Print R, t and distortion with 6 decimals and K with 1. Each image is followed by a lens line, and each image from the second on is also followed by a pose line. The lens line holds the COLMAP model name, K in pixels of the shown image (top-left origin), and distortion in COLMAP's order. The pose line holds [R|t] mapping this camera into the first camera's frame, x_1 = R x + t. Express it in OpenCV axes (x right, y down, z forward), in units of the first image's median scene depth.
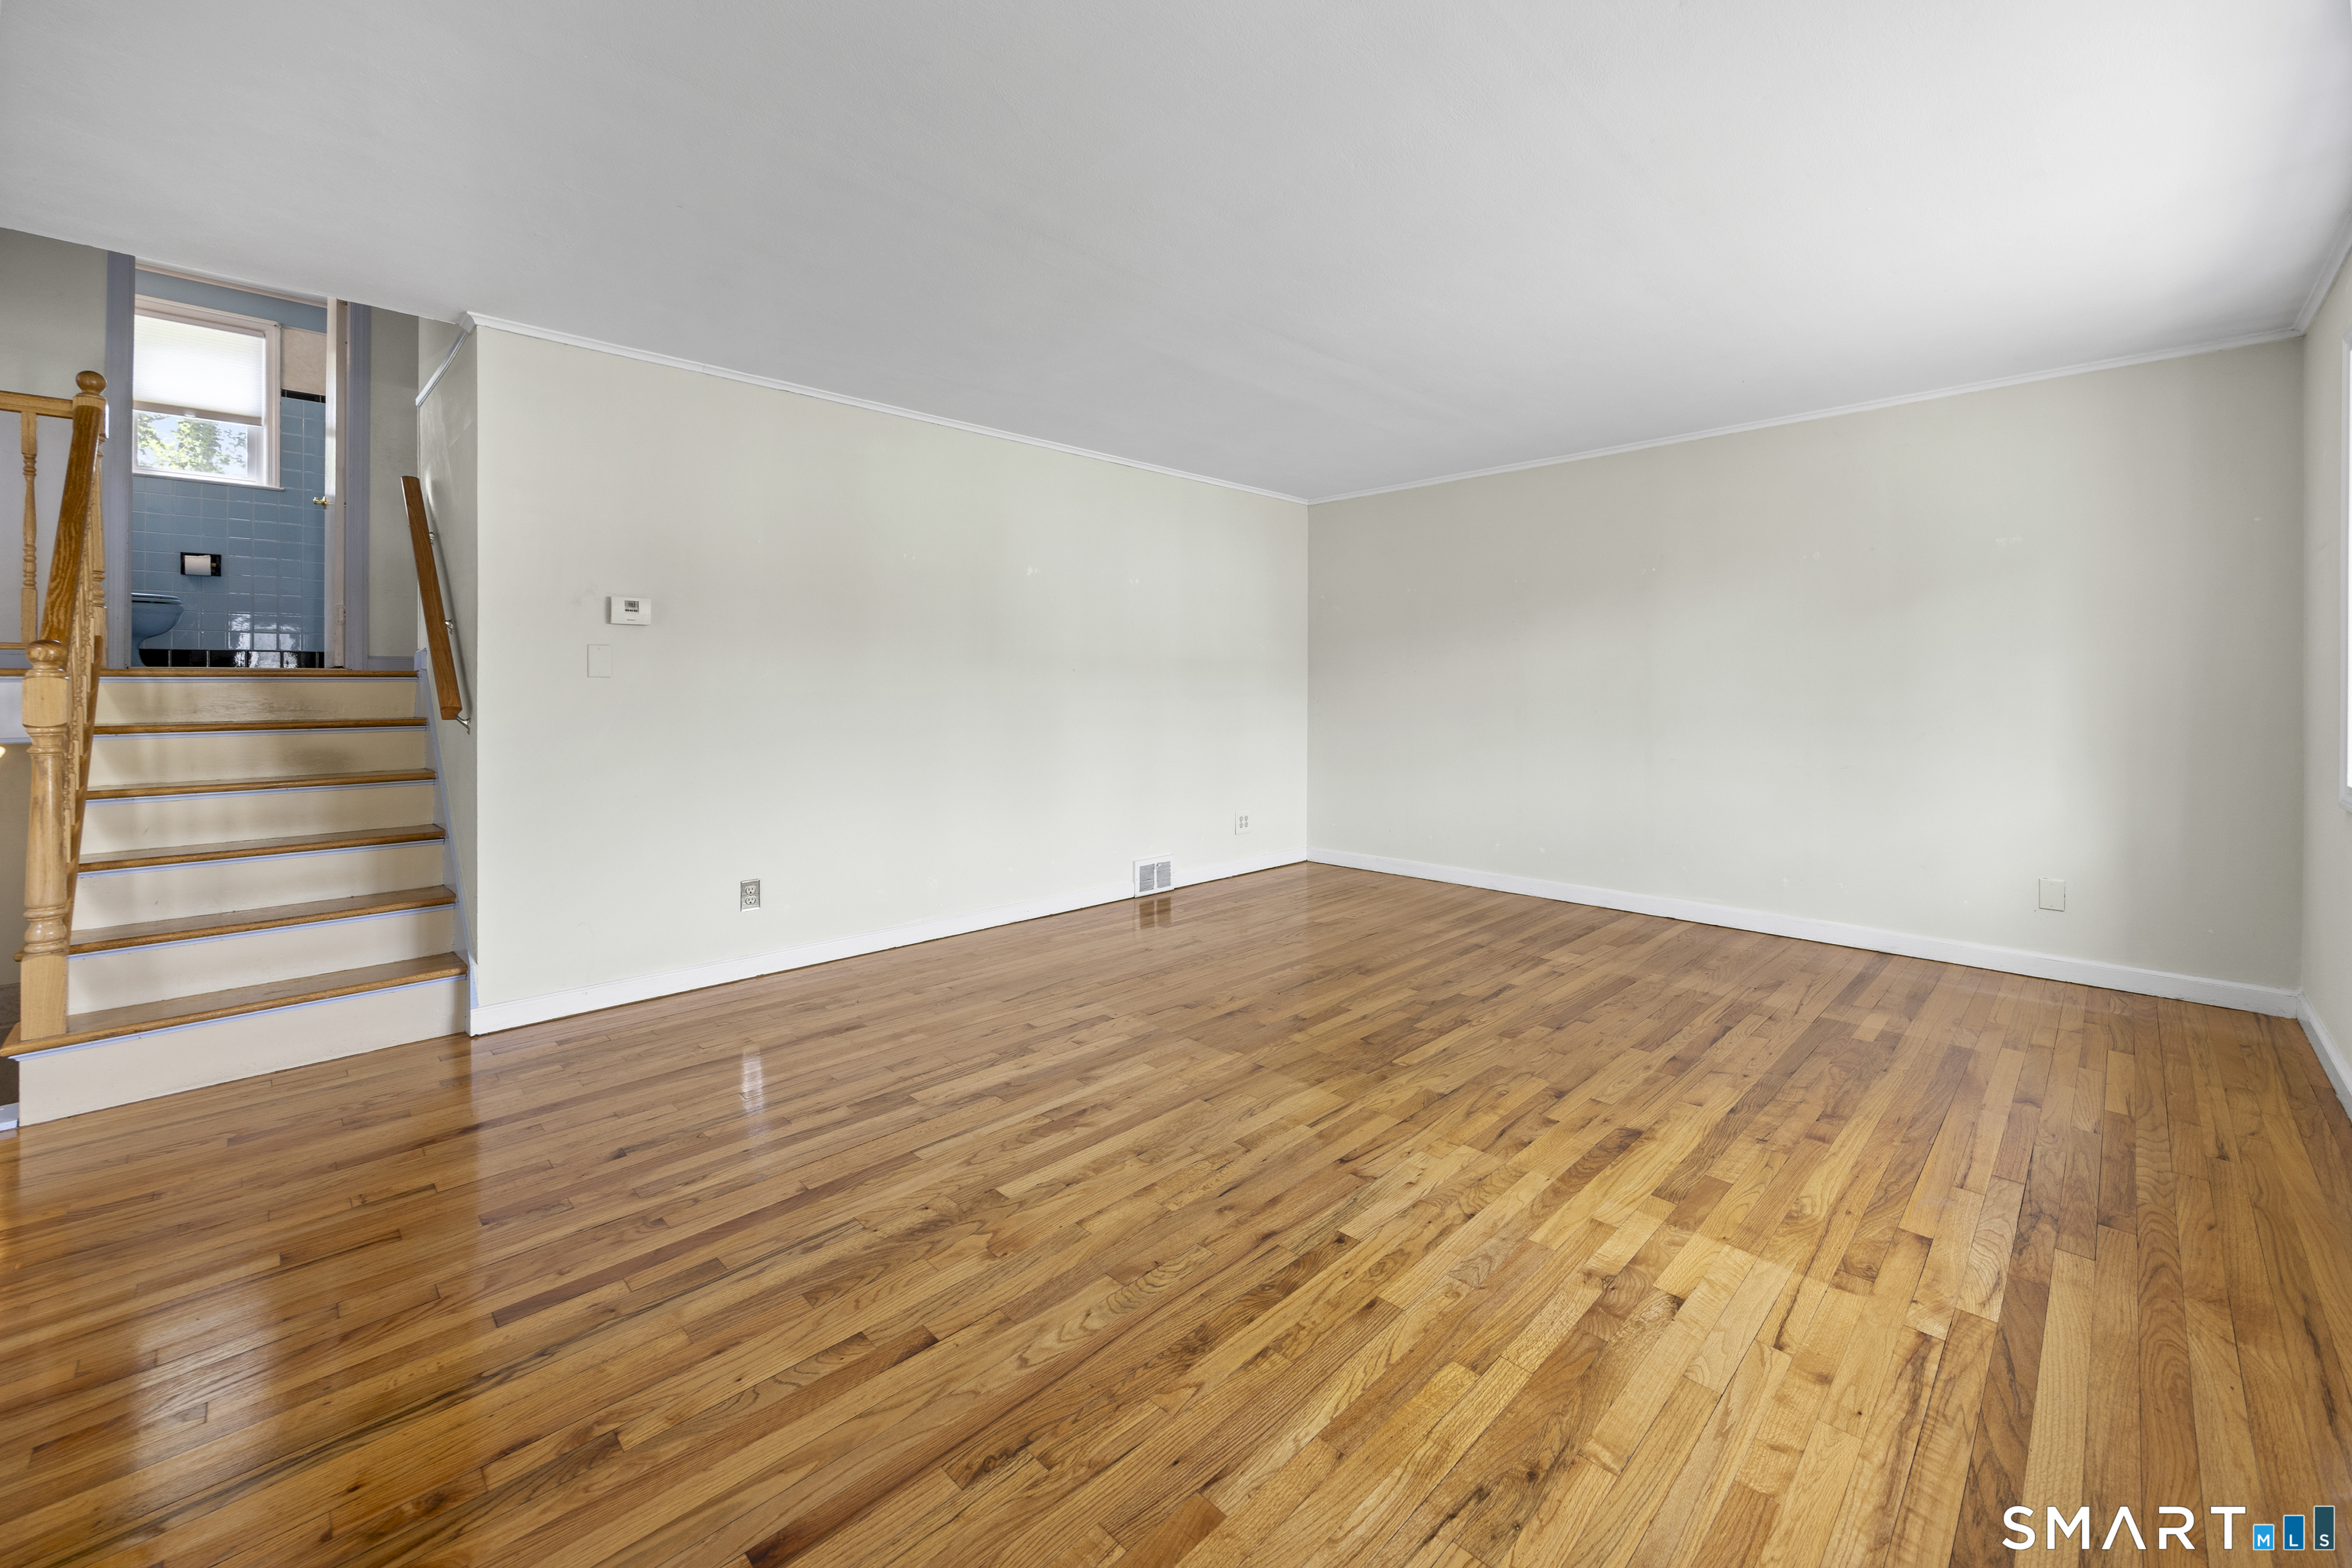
lens RADIAL K [[938.9, 0, 1168.9], [0, 938.9, 787.6], [0, 0, 1]] dist [-0.000168, -0.000279]
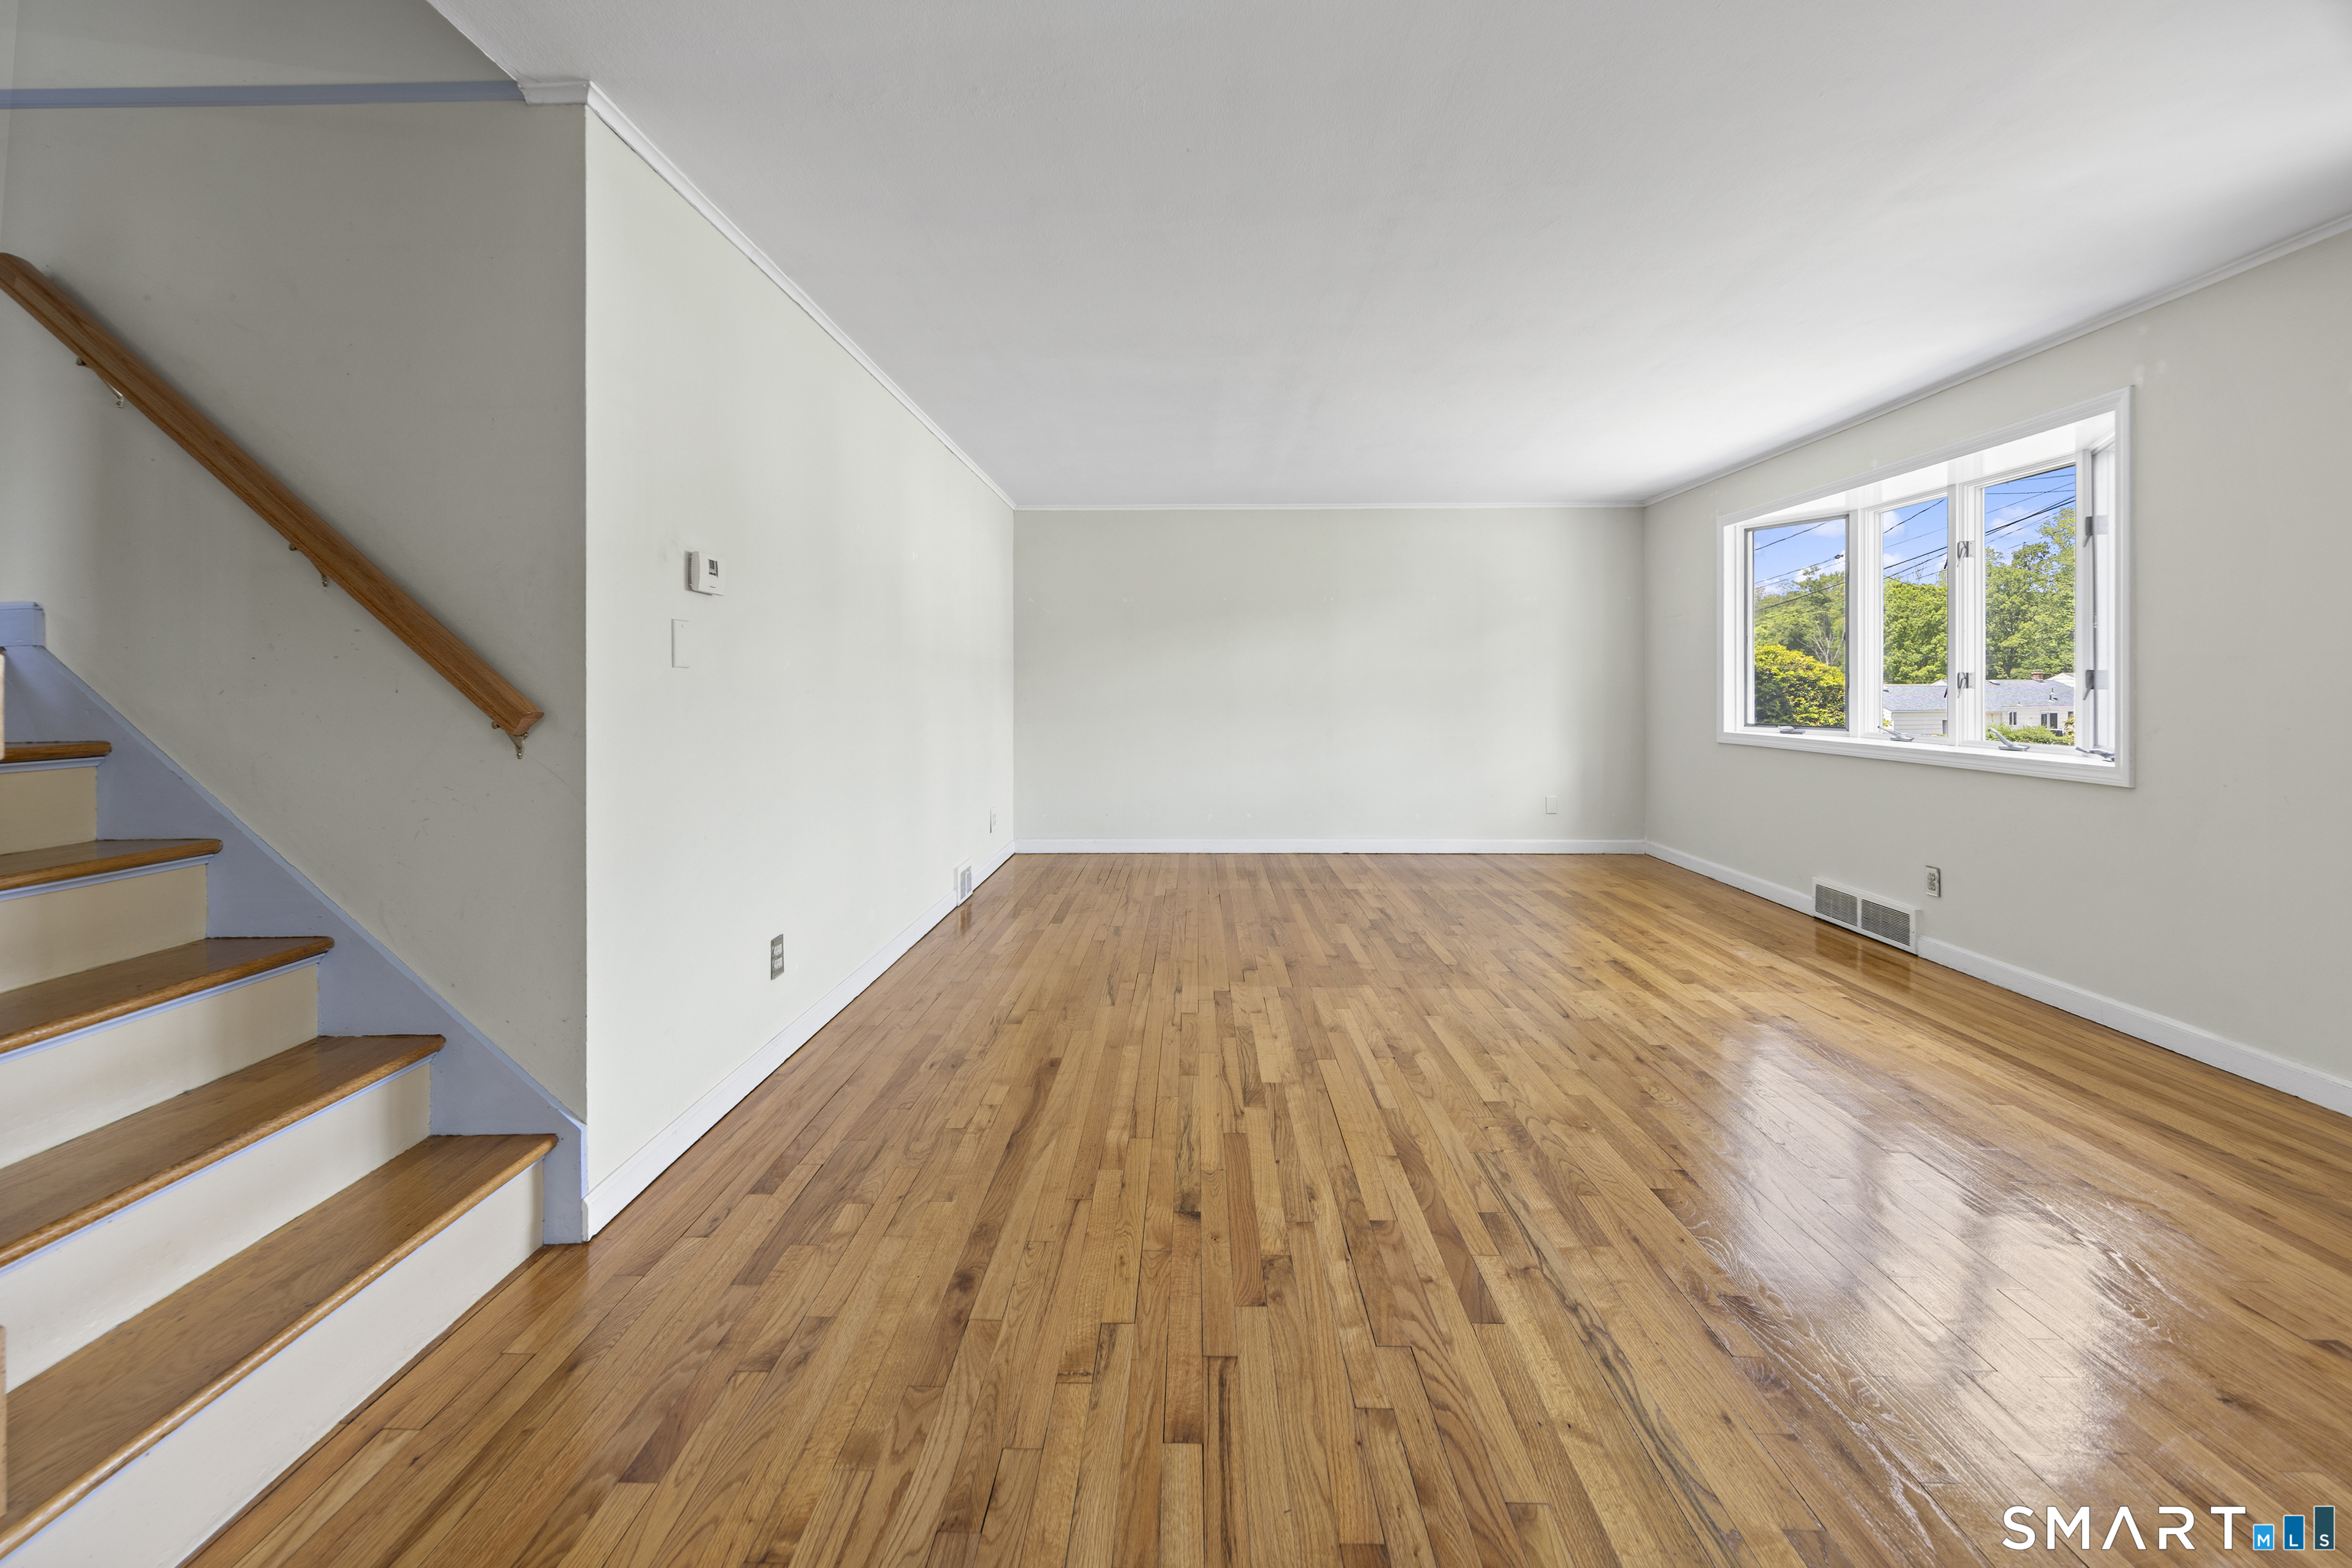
lens RADIAL K [[938.9, 0, 1170.9], [0, 938.9, 761.2], [0, 0, 1]] dist [-0.000168, -0.000279]
pose [[0.721050, -0.055119, 0.690688, -1.085288], [0.073989, 0.997256, 0.002343, -0.030367], [-0.688922, 0.049414, 0.723150, 0.333104]]
